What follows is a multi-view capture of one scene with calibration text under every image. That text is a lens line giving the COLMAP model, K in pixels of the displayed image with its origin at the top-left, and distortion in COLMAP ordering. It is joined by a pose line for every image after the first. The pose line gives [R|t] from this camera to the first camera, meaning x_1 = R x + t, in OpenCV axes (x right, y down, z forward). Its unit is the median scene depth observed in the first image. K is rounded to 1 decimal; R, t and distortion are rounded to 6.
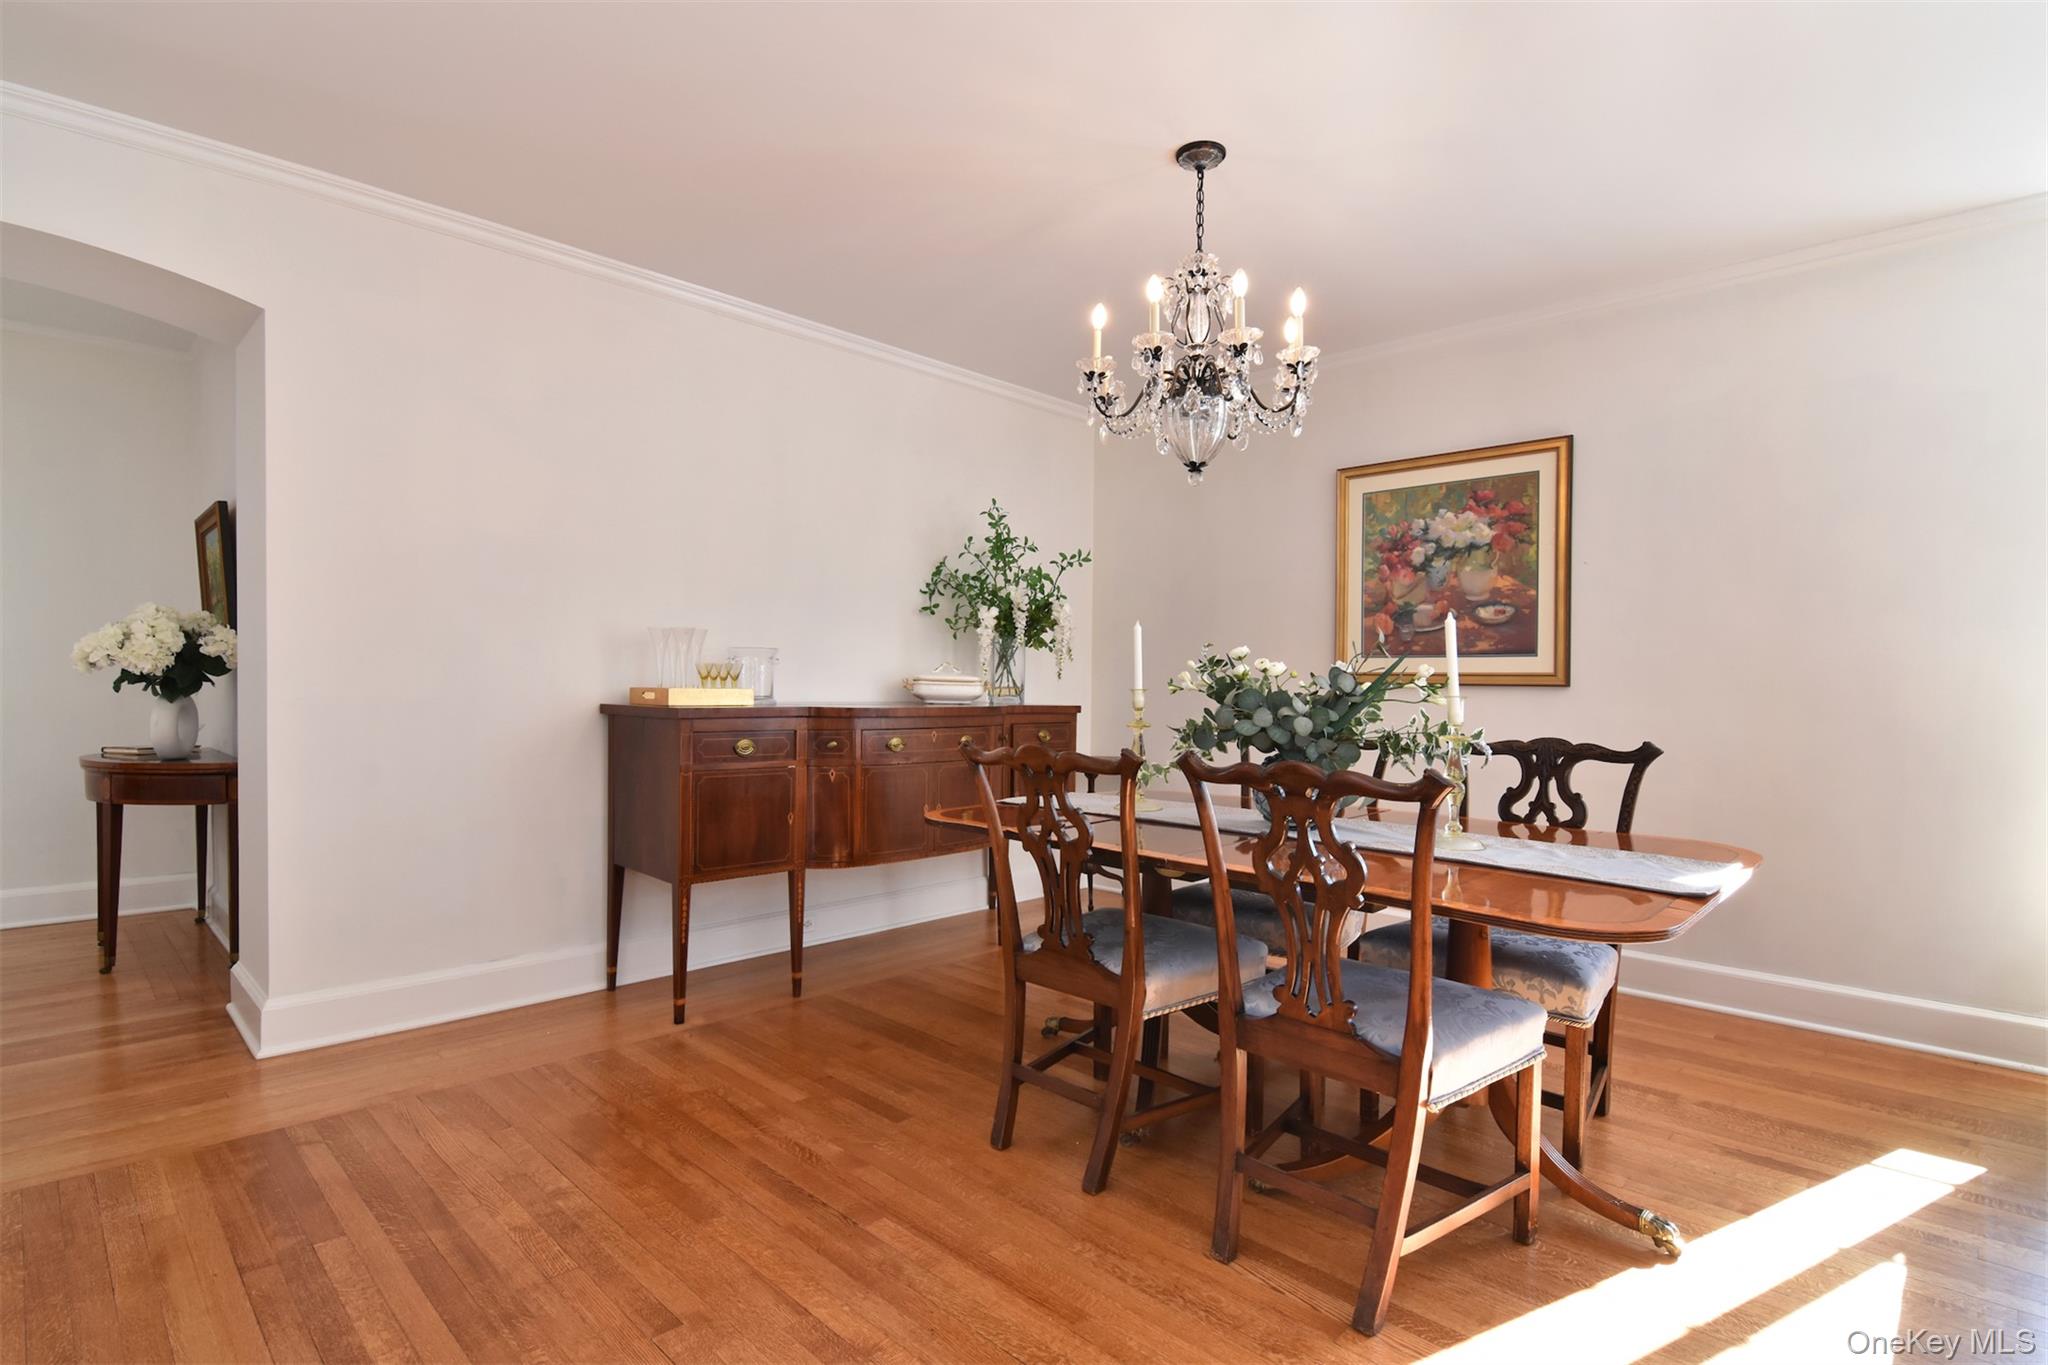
lens RADIAL K [[1003.4, 0, 1031.6], [0, 1003.4, 685.0], [0, 0, 1]] dist [-0.009472, -0.004406]
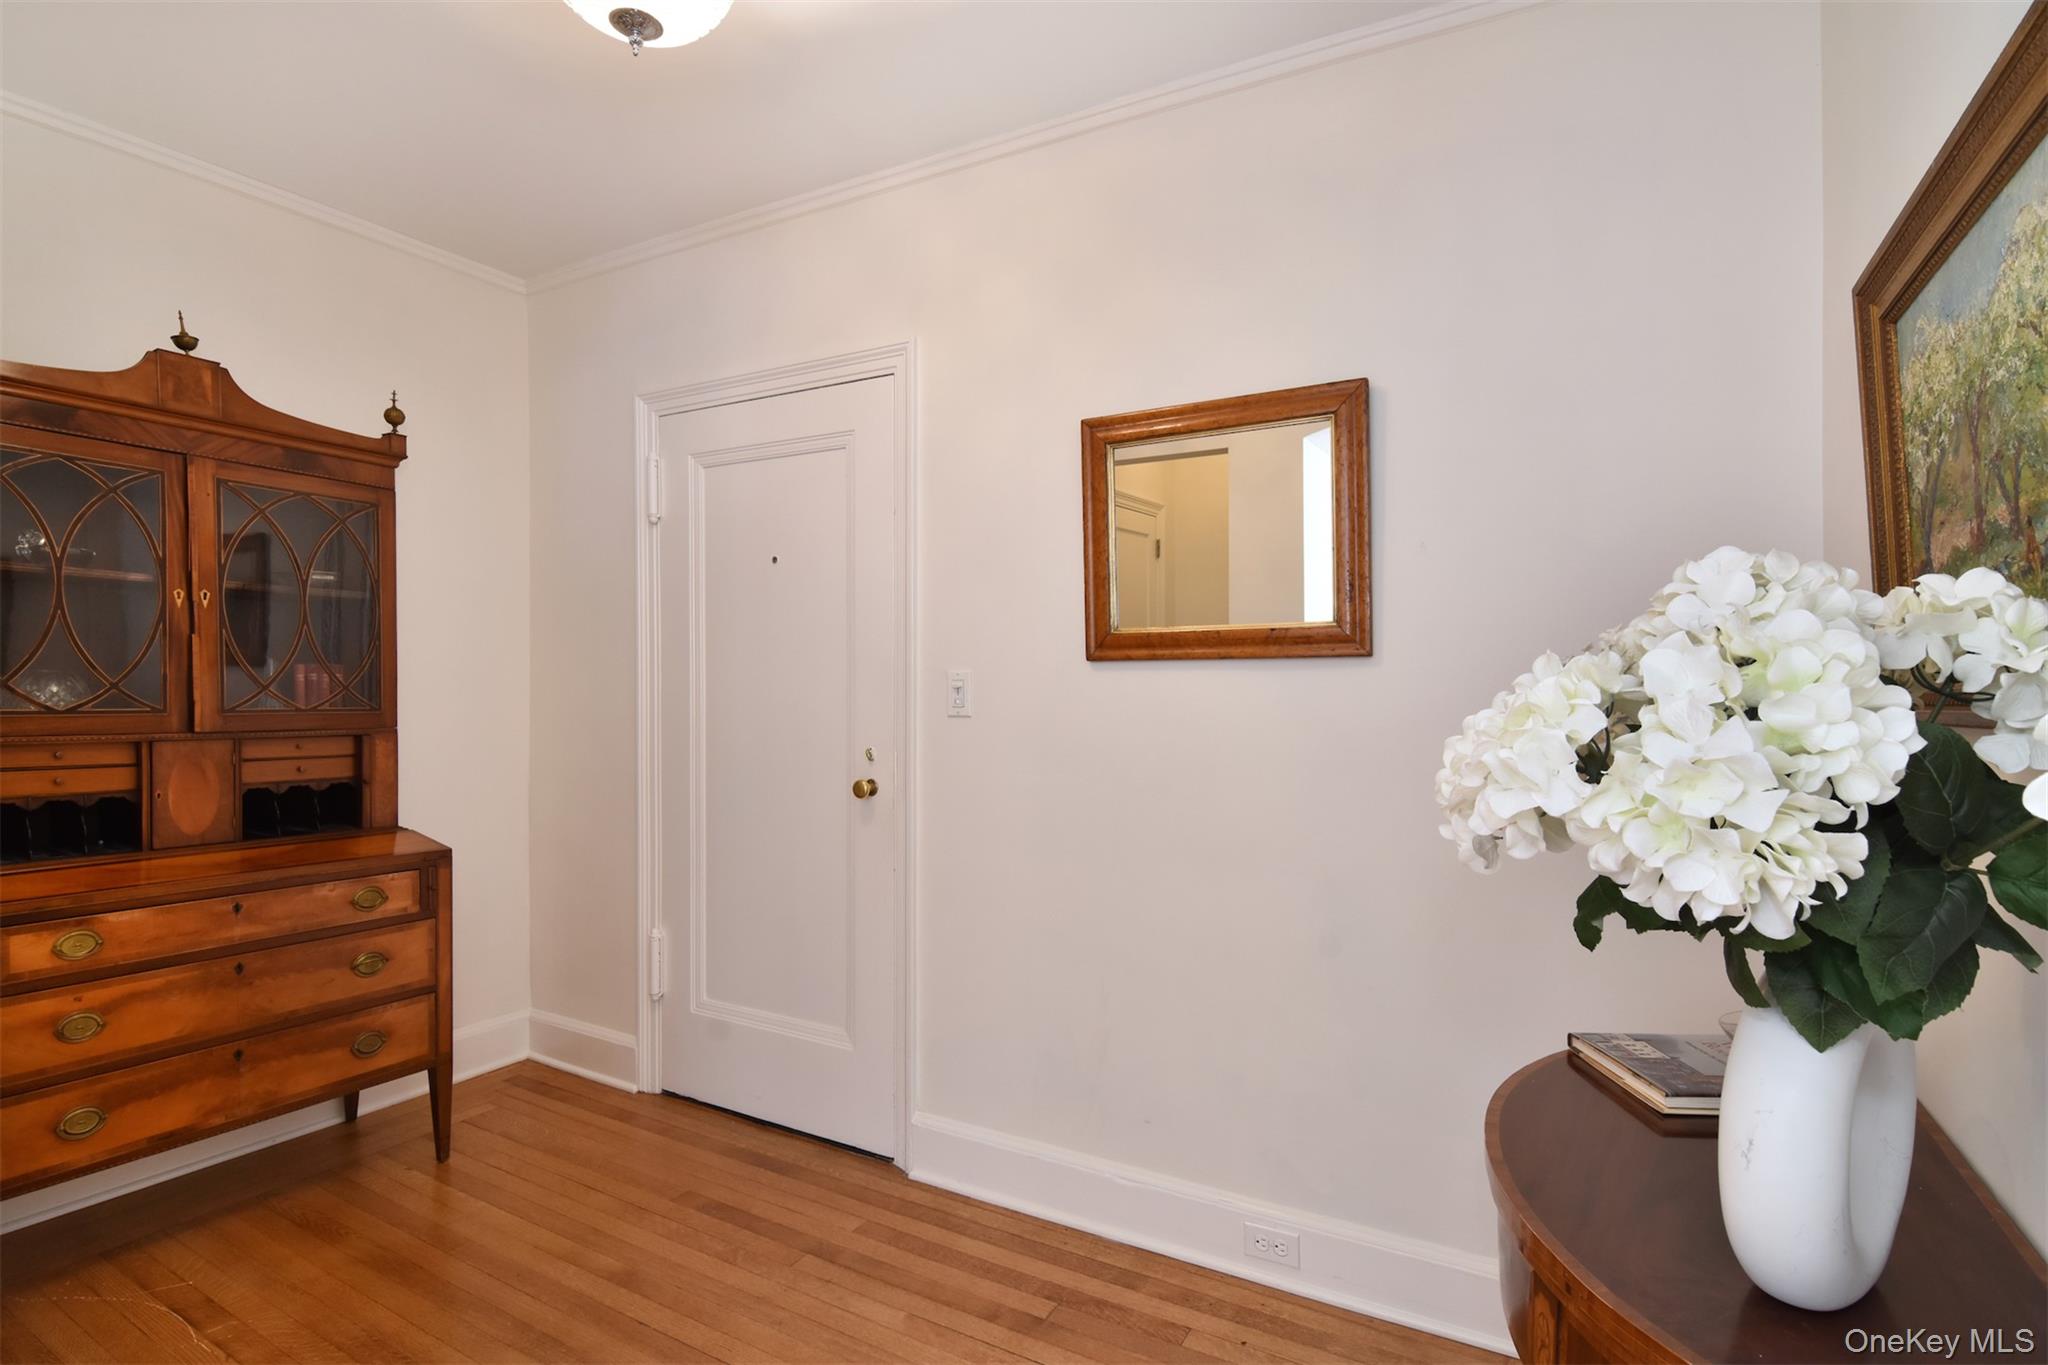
lens RADIAL K [[1003.4, 0, 1018.9], [0, 1003.4, 689.7], [0, 0, 1]] dist [-0.009472, -0.004406]
pose [[0.268175, -0.013128, -0.963281, -0.692649], [-0.003770, 0.999885, -0.014676, -0.047078], [0.963363, 0.007567, 0.268095, 0.766173]]
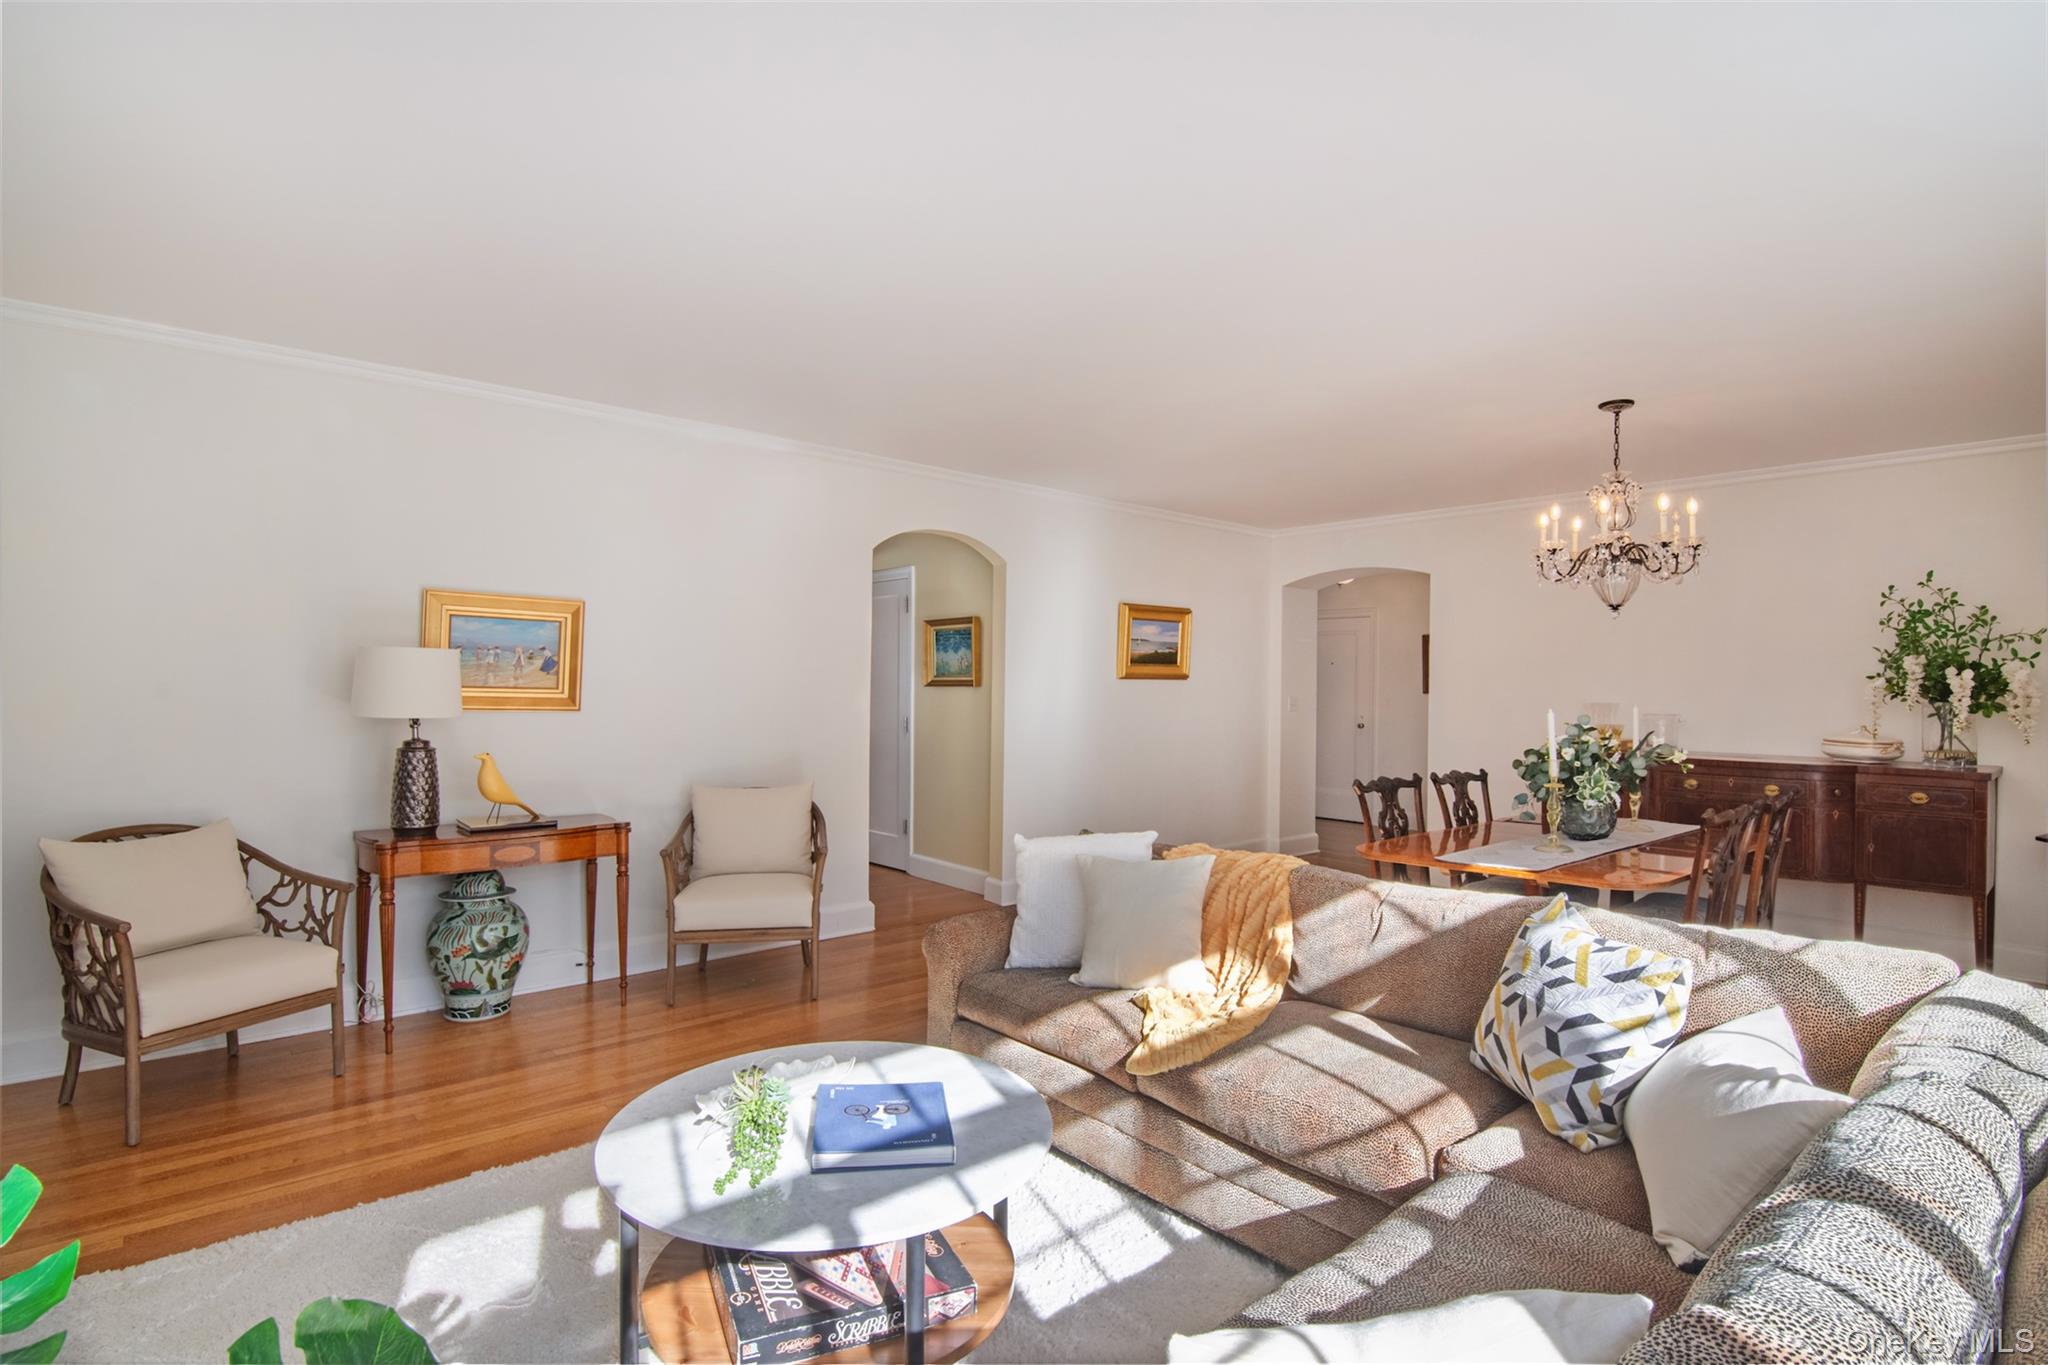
lens RADIAL K [[1003.4, 0, 1018.2], [0, 1003.4, 690.6], [0, 0, 1]] dist [-0.009472, -0.004406]
pose [[-0.122793, -0.006419, -0.992412, 1.320709], [-0.006572, 0.999962, -0.005654, -0.054682], [0.992411, 0.005828, -0.122831, 0.199454]]
